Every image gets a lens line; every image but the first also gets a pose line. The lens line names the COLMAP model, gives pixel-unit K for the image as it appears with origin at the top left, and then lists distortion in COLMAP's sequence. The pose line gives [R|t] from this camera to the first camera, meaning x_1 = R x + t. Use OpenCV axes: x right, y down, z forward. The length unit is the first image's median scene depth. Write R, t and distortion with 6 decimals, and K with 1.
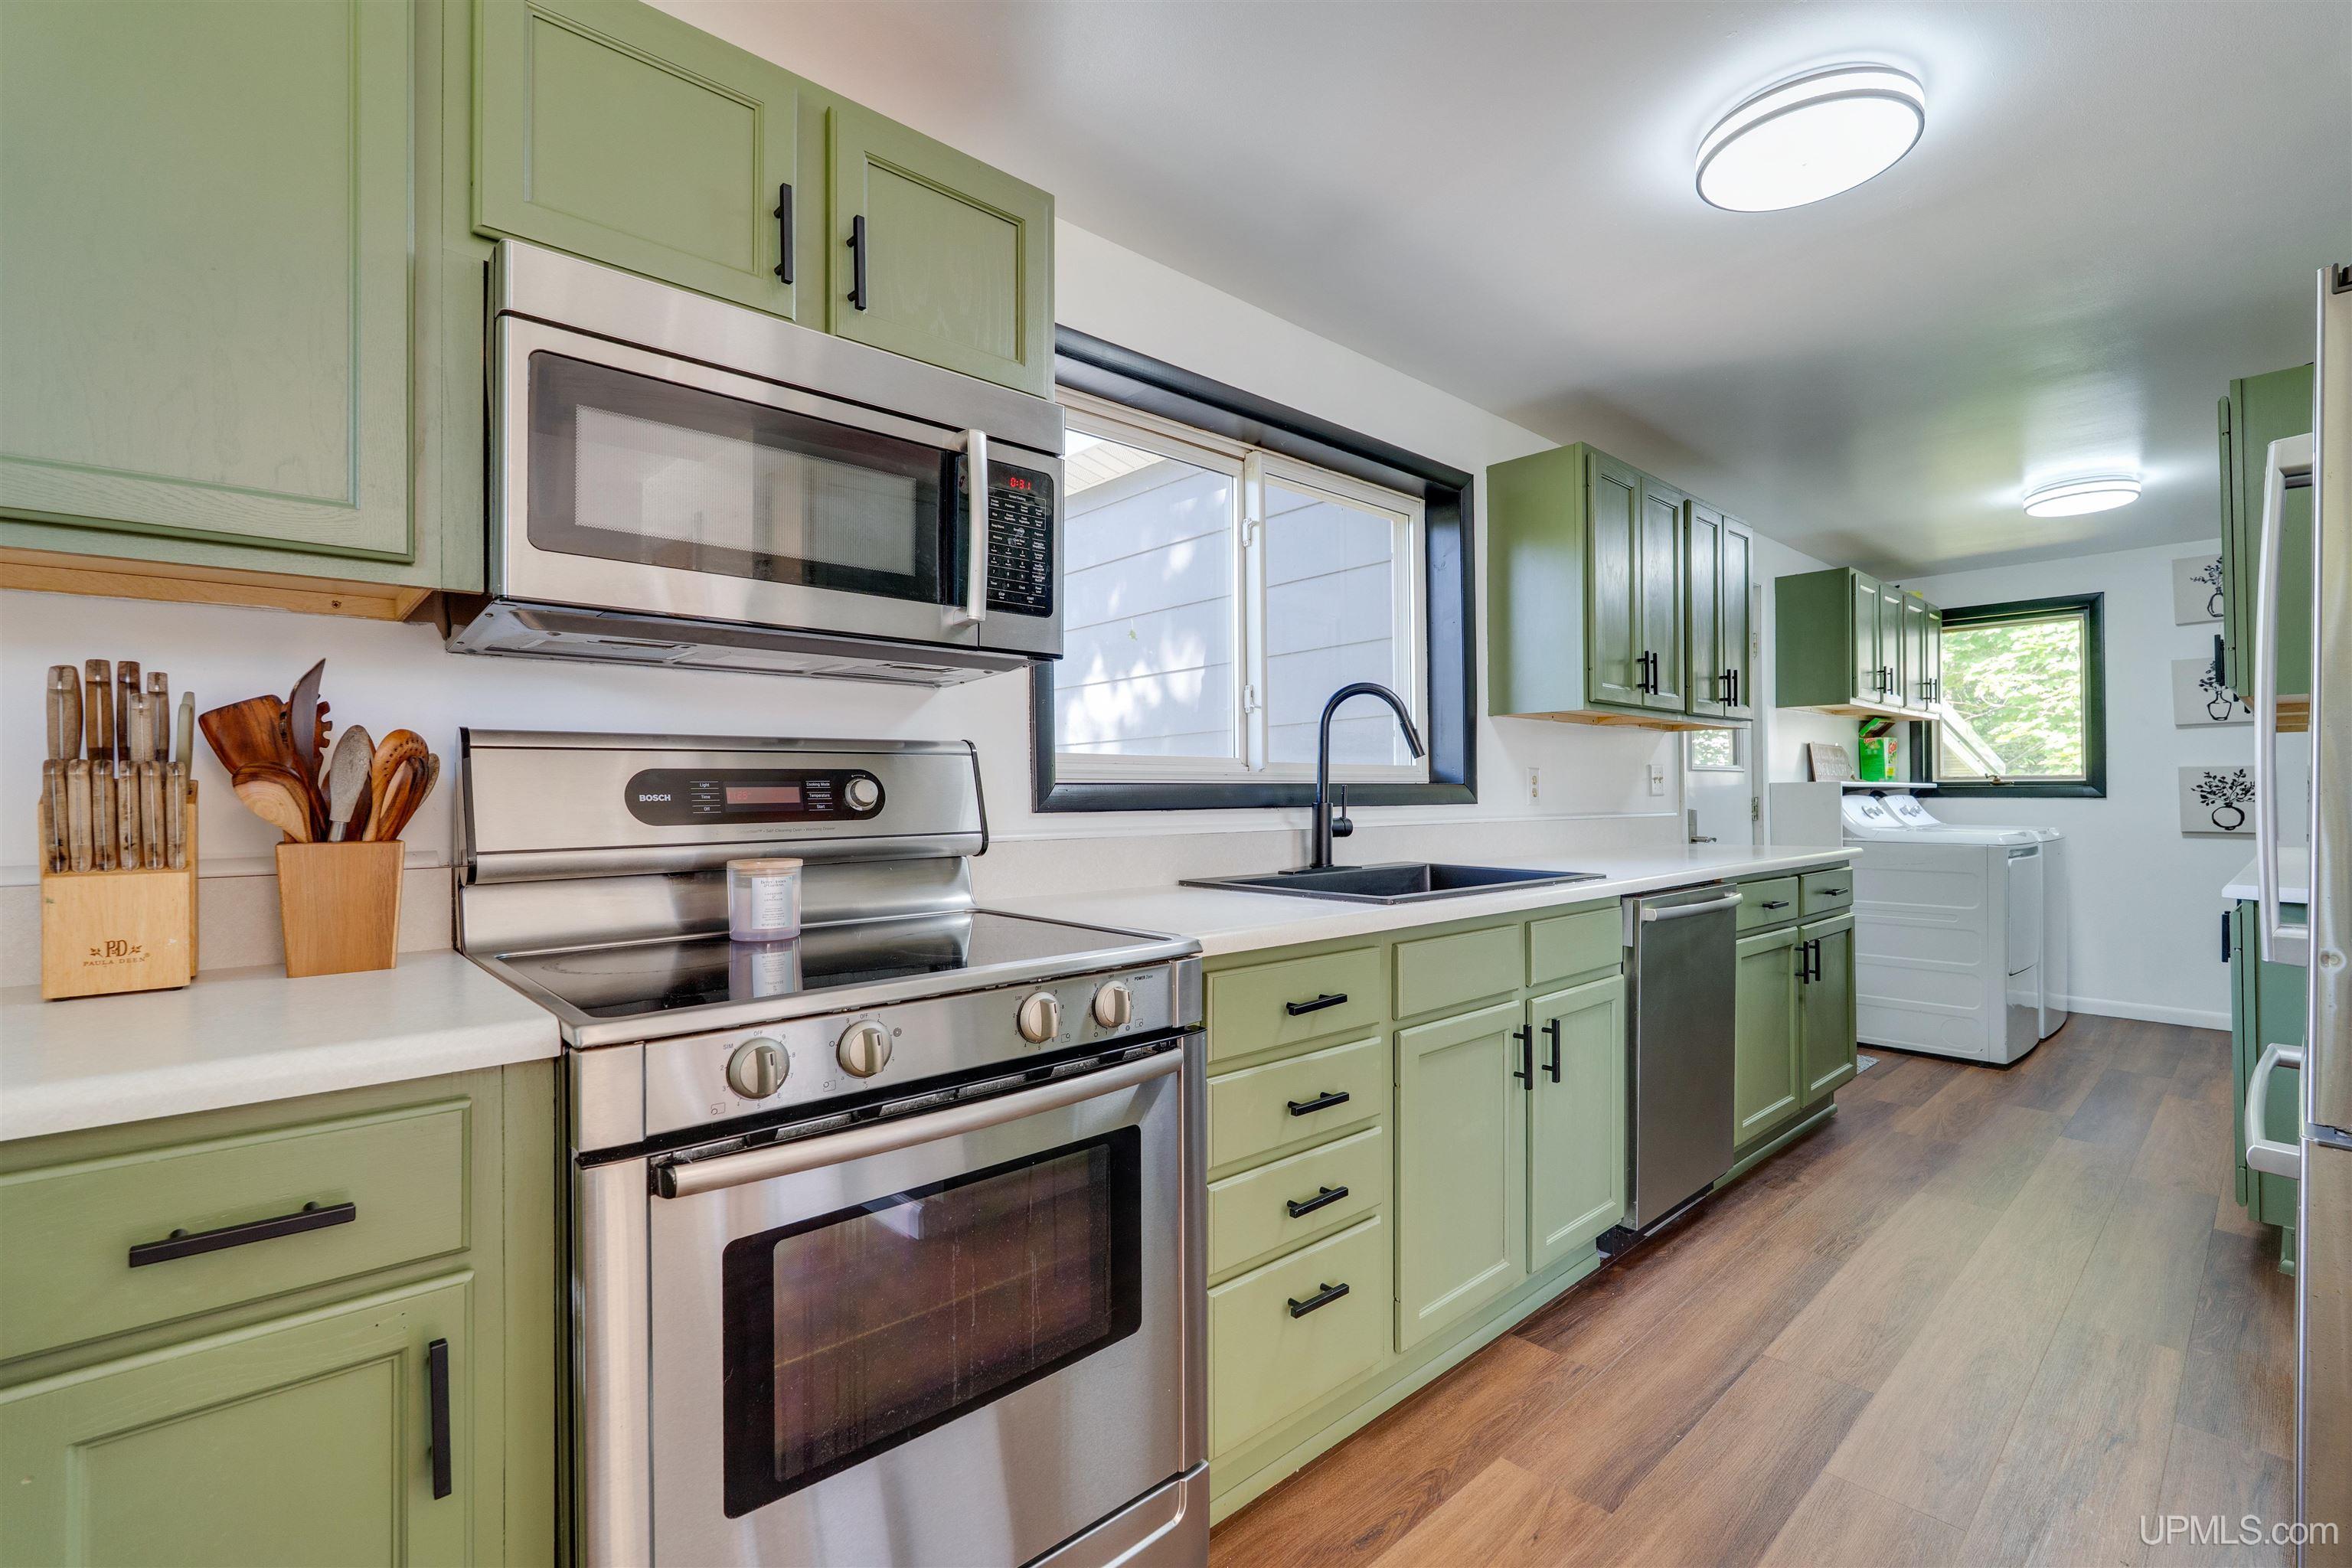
lens RADIAL K [[1025.5, 0, 1165.4], [0, 1025.5, 786.8], [0, 0, 1]] dist [-0.008347, -0.000078]
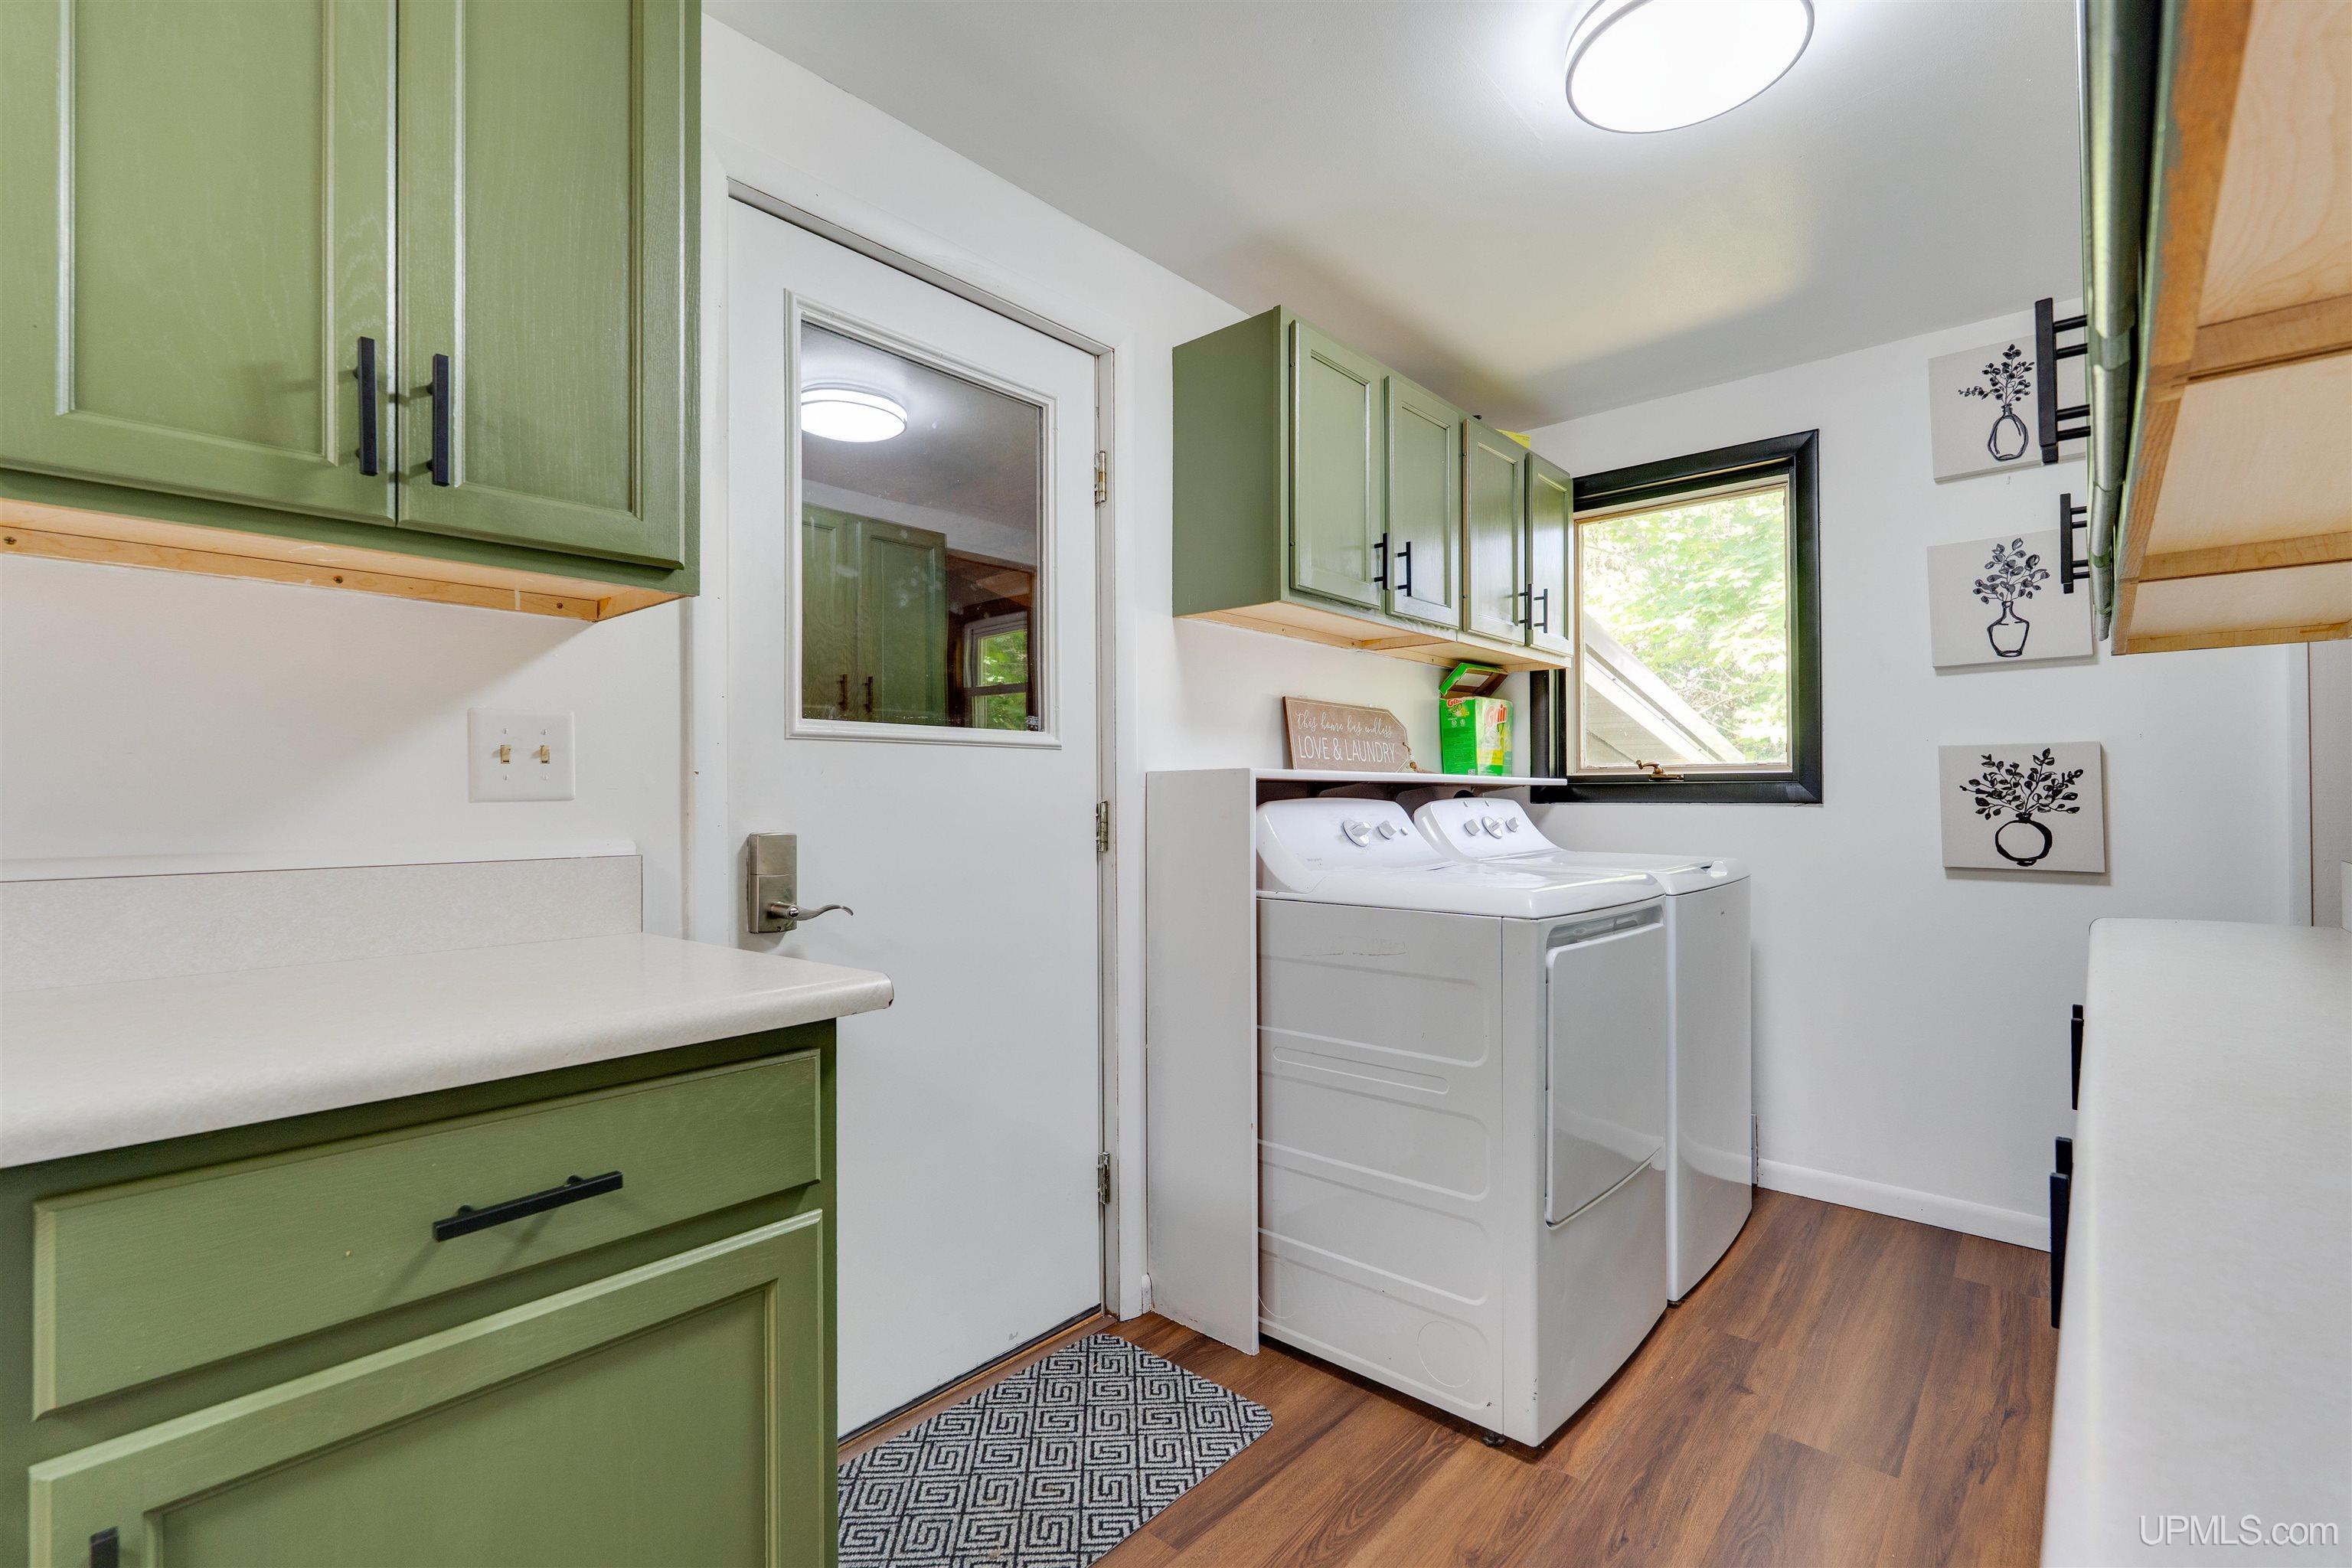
lens RADIAL K [[1025.5, 0, 1188.5], [0, 1025.5, 790.8], [0, 0, 1]] dist [-0.008347, -0.000078]
pose [[0.992729, 0.002357, 0.120346, 0.514120], [-0.002204, 0.999997, -0.001404, 0.005375], [-0.120349, 0.001128, 0.992731, 0.490458]]
